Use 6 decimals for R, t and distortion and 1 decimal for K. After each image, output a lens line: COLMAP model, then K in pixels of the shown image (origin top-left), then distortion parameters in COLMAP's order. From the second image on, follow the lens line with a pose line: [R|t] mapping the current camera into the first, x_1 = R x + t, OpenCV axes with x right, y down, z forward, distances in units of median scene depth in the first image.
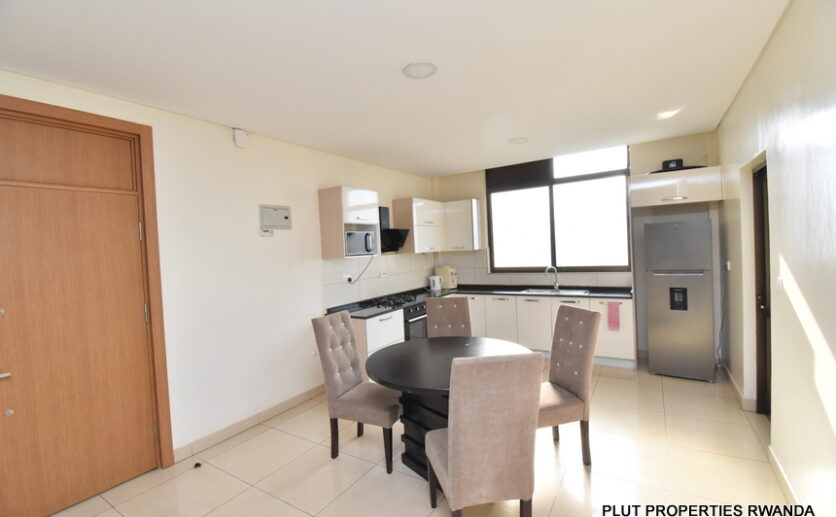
lens RADIAL K [[371.5, 0, 415.6], [0, 371.5, 258.2], [0, 0, 1]] dist [0.001131, -0.001054]
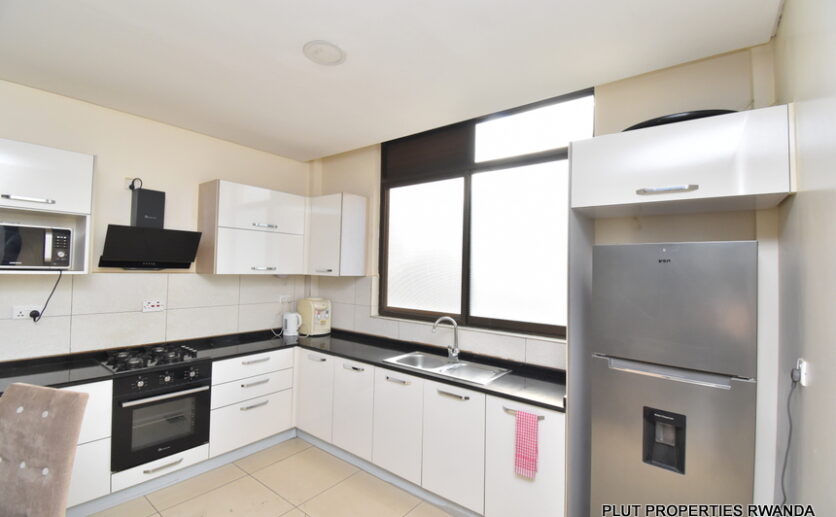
lens RADIAL K [[371.5, 0, 420.5], [0, 371.5, 258.6], [0, 0, 1]] dist [0.001131, -0.001054]
pose [[0.993087, 0.071543, -0.093063, 0.354165], [-0.076023, 0.996067, -0.045510, -0.033897], [0.089441, 0.052270, 0.994620, 0.428805]]
